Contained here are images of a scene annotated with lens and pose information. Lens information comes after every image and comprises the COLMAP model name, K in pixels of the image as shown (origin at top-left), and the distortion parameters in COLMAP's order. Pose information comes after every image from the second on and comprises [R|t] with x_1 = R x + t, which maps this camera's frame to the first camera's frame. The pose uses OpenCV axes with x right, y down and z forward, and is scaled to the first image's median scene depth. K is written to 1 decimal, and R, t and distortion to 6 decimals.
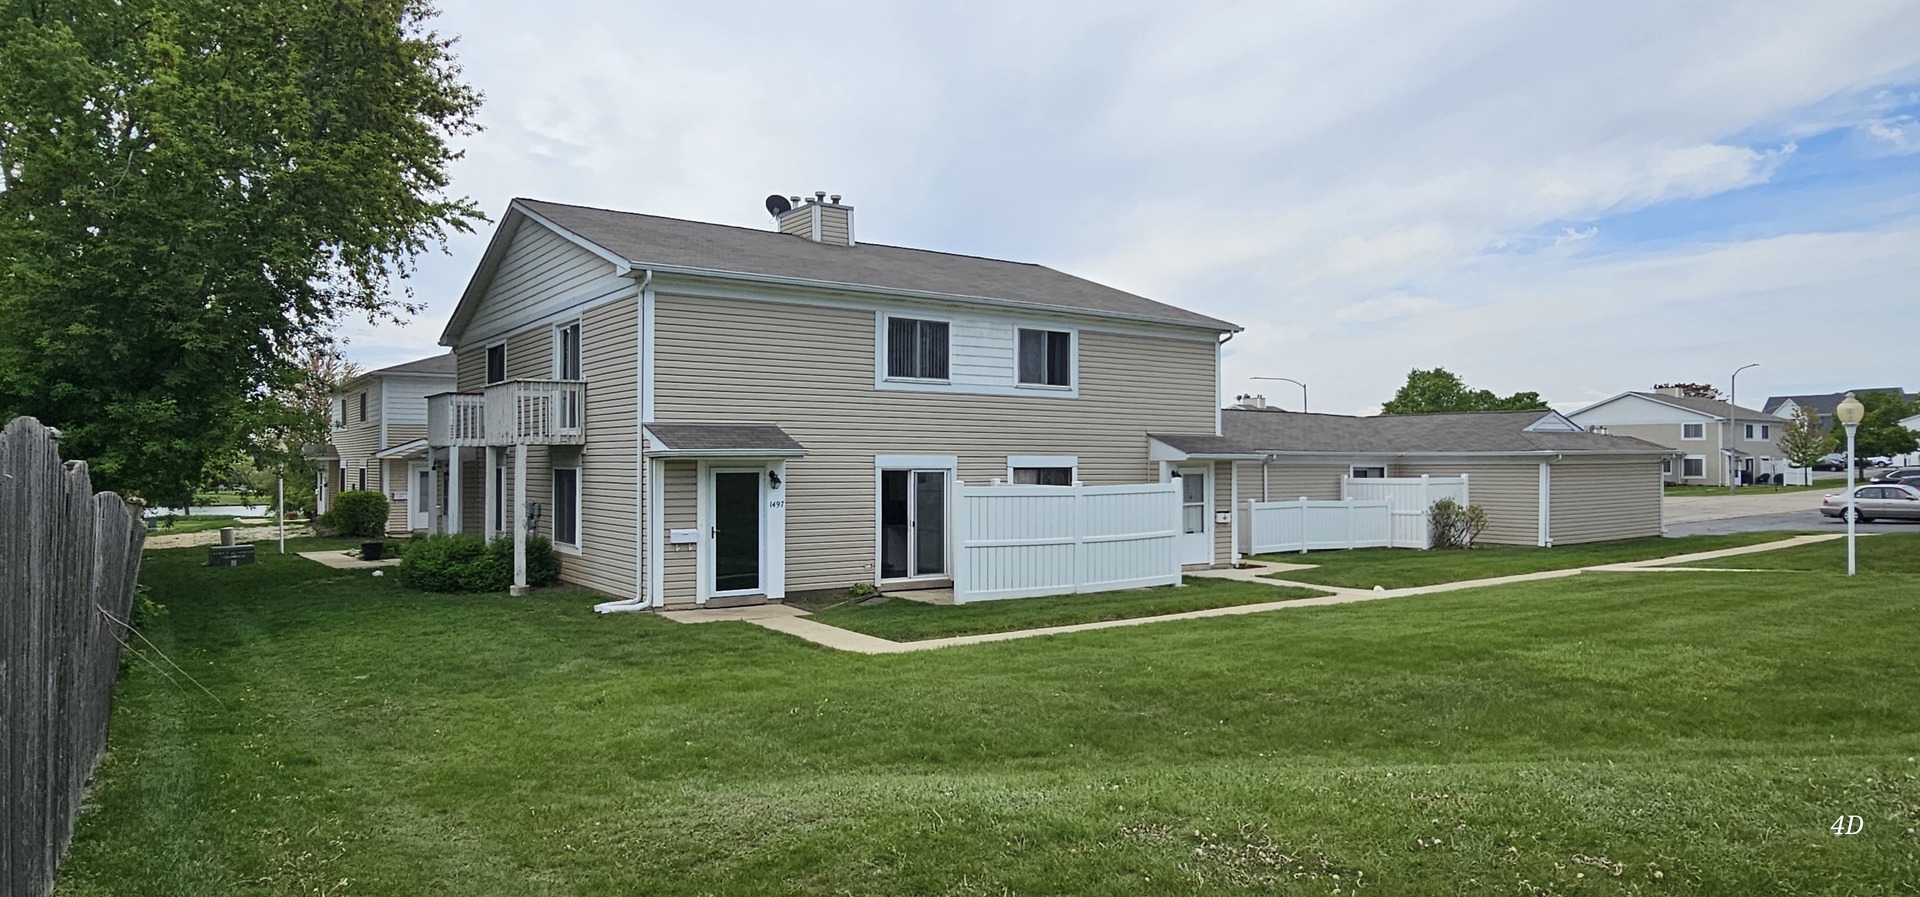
lens RADIAL K [[1094.3, 0, 943.3], [0, 1094.3, 446.9], [0, 0, 1]] dist [-0.005088, -0.000480]
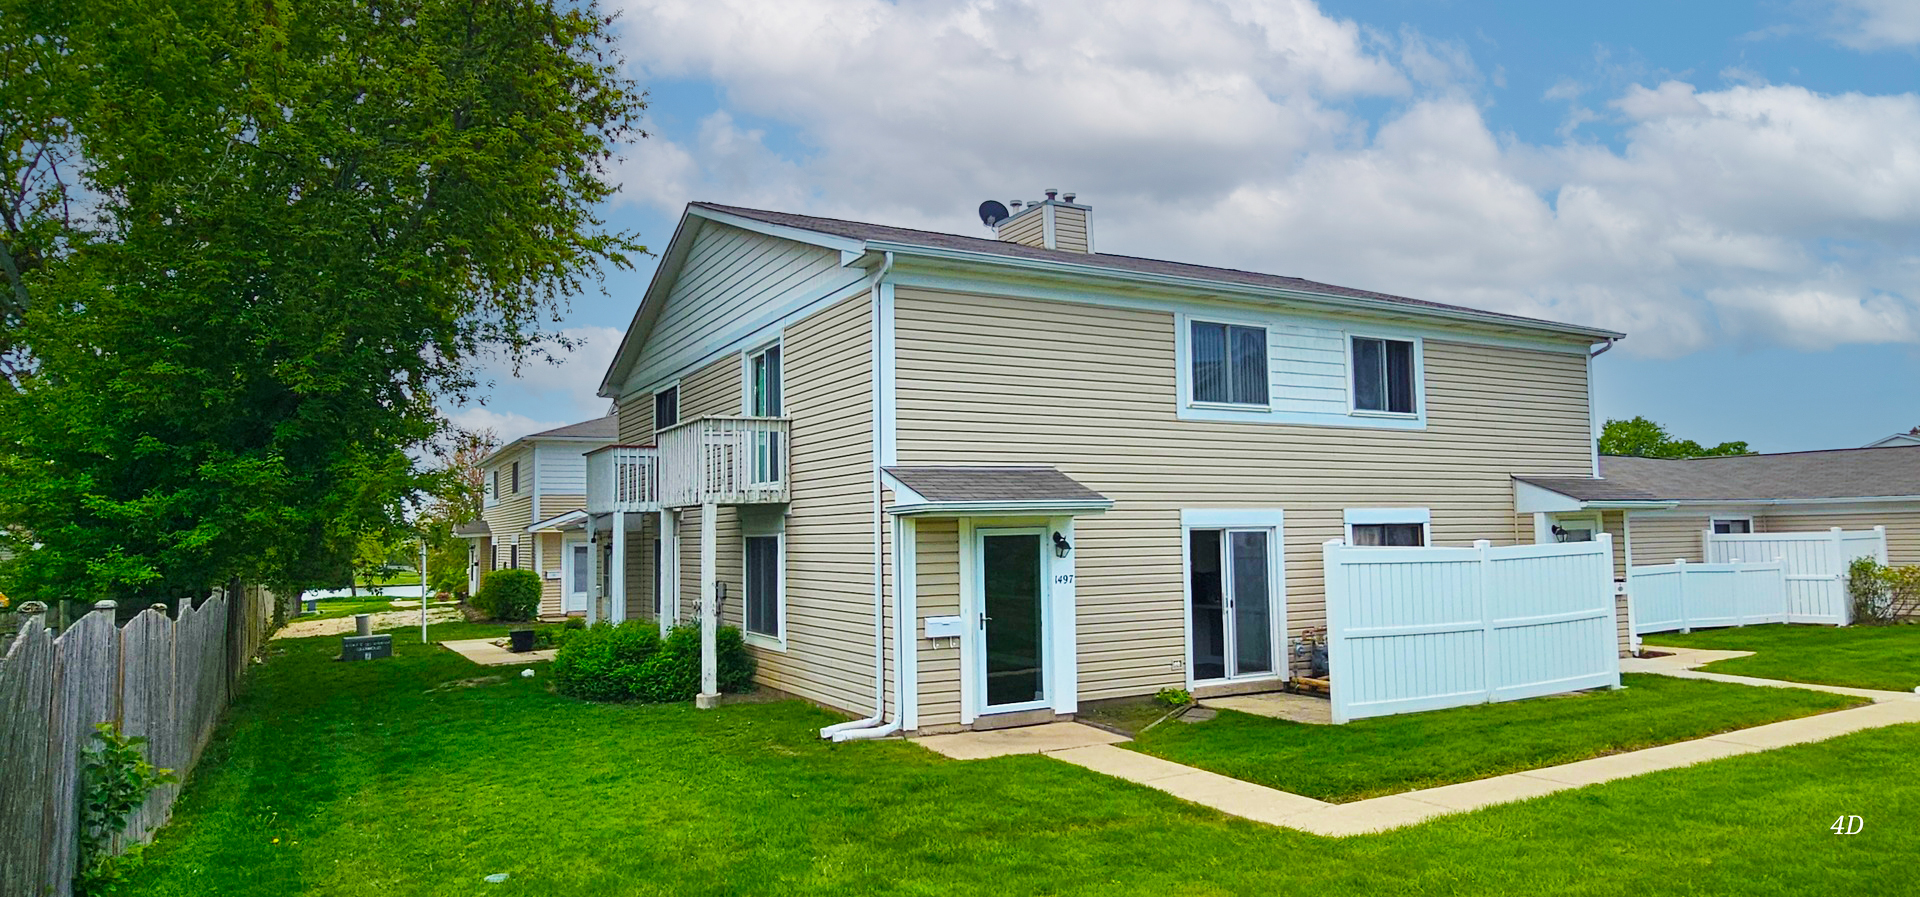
lens RADIAL K [[1127.5, 0, 964.2], [0, 1127.5, 453.7], [0, 0, 1]] dist [-0.000943, -0.000096]
pose [[0.993536, -0.026209, -0.110452, -0.110565], [0.020075, 0.998213, -0.056292, 0.009182], [0.111730, 0.053711, 0.992286, 0.219268]]
